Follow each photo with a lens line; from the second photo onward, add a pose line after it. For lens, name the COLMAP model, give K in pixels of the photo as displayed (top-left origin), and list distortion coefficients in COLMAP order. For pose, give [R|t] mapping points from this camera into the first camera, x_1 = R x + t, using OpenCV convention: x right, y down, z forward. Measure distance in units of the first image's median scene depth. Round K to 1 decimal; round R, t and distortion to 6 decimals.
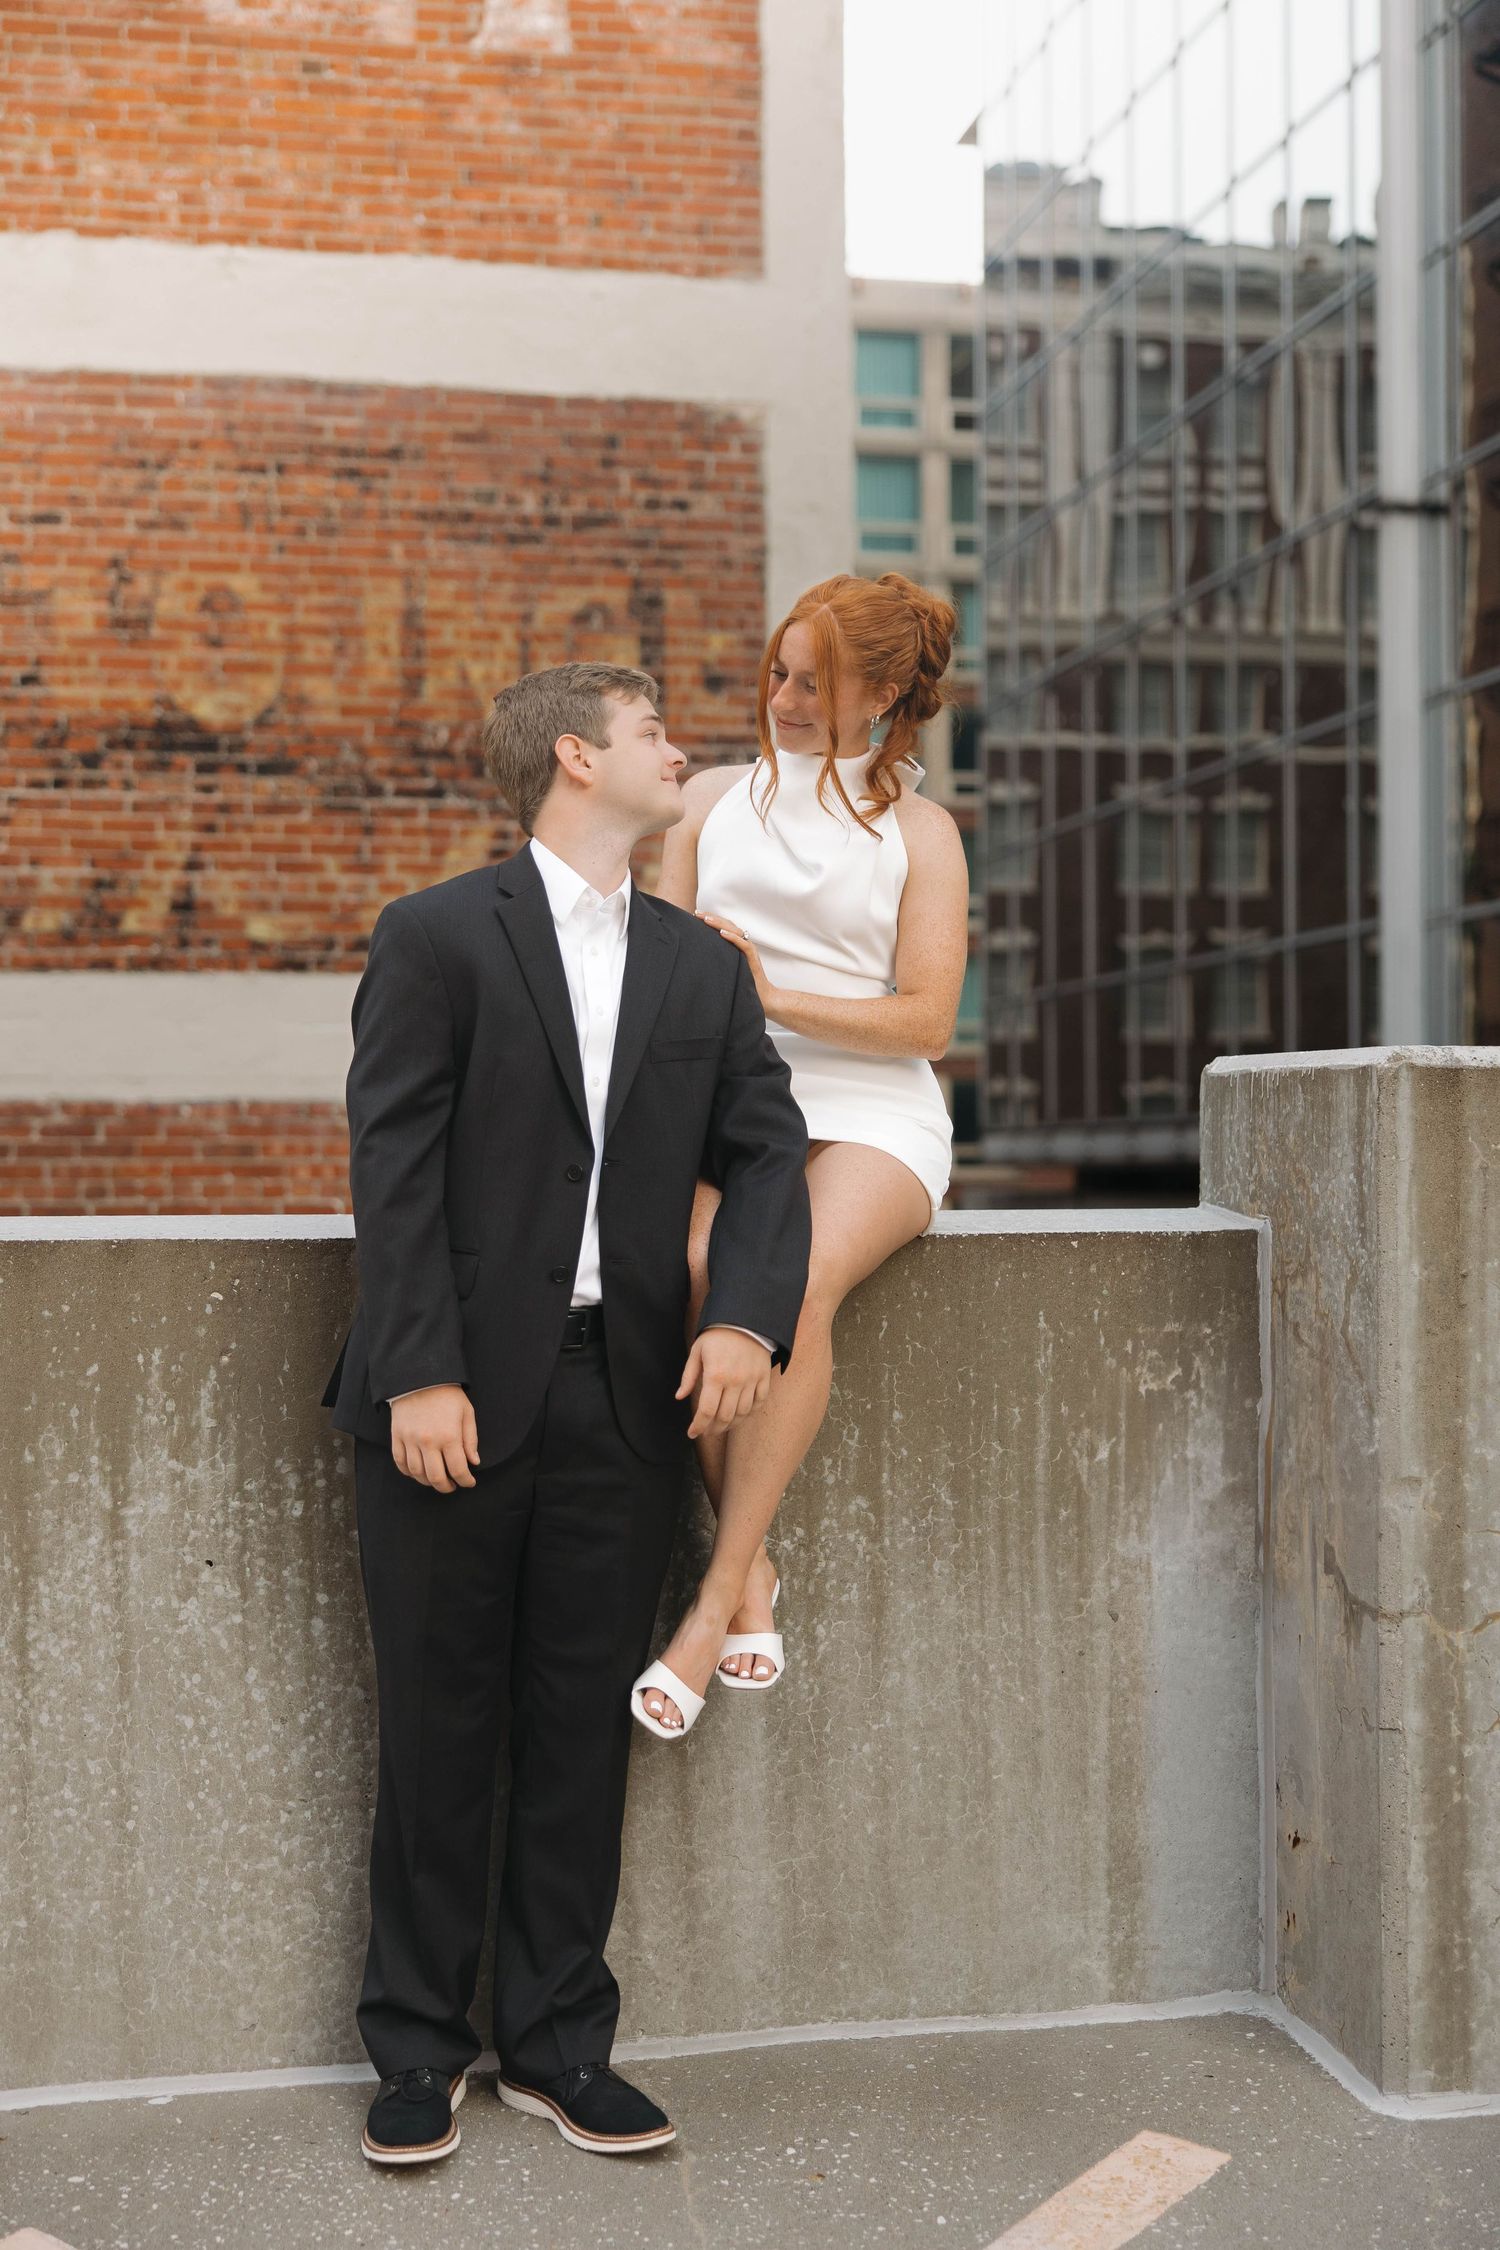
lens RADIAL K [[2796.6, 0, 750.0], [0, 2796.6, 1125.0], [0, 0, 1]] dist [-0.001846, 0.027790]
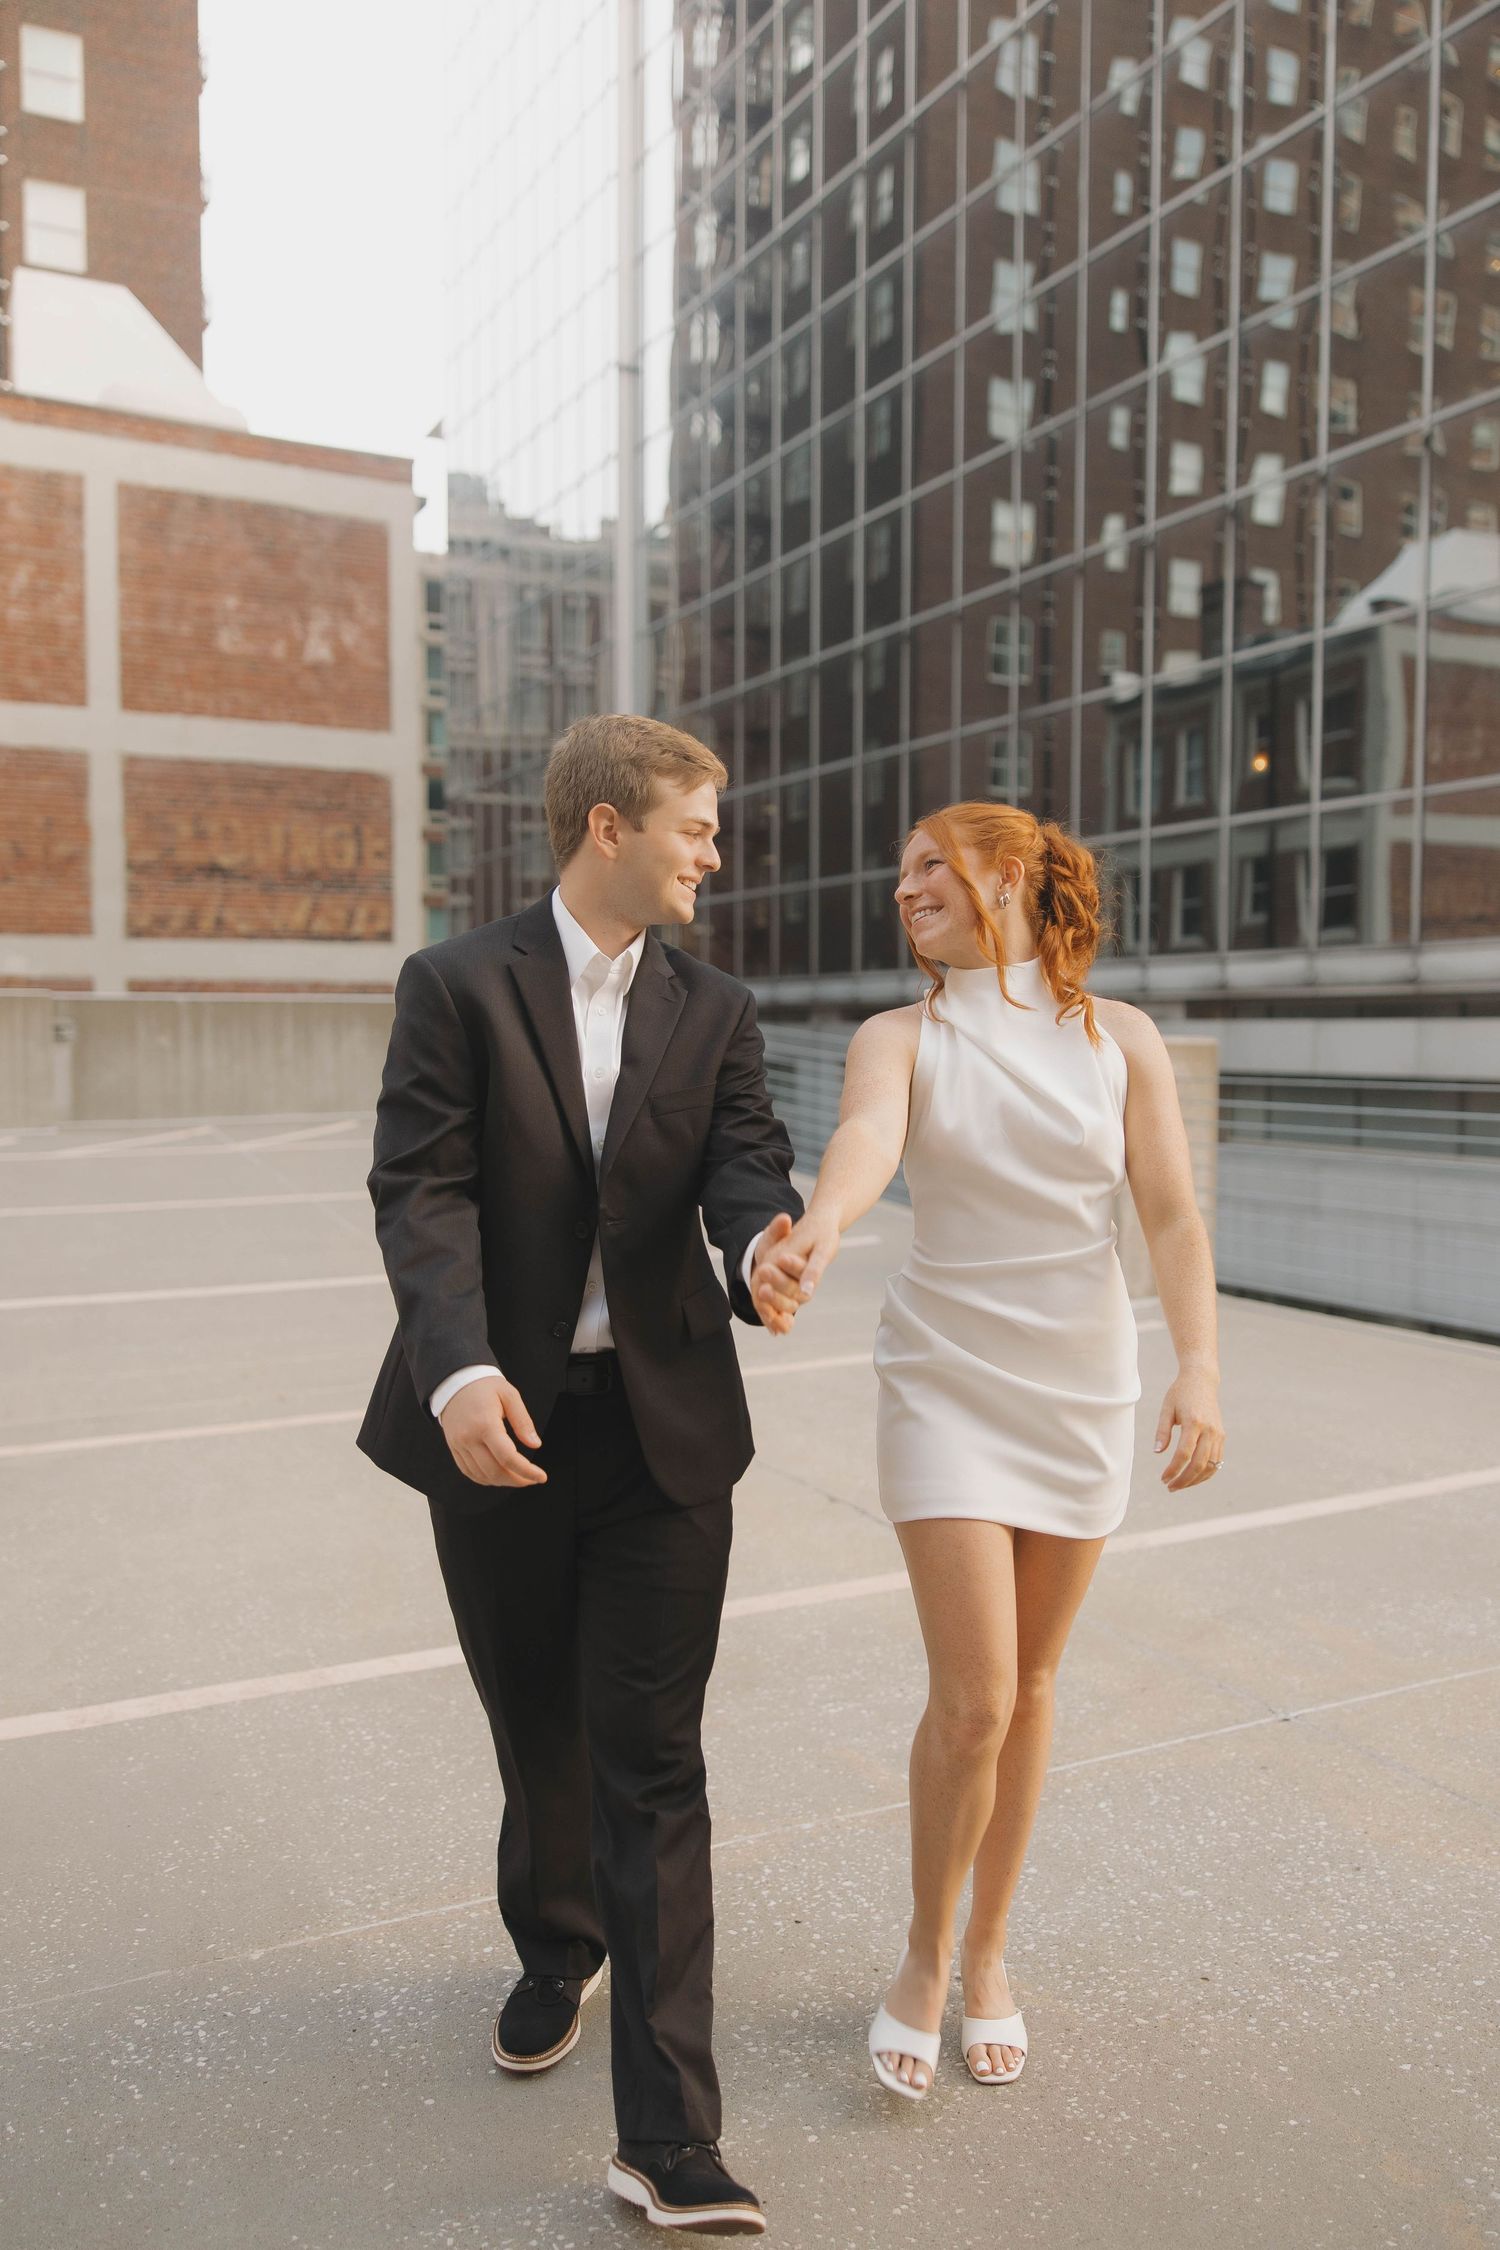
lens RADIAL K [[1720.6, 0, 750.0], [0, 1720.6, 1125.0], [0, 0, 1]] dist [0.006350, -0.010208]
pose [[0.965692, -0.008643, 0.259547, -0.122328], [-0.015821, 0.995632, 0.092018, -0.033085], [-0.259209, -0.092968, 0.961337, -1.153046]]
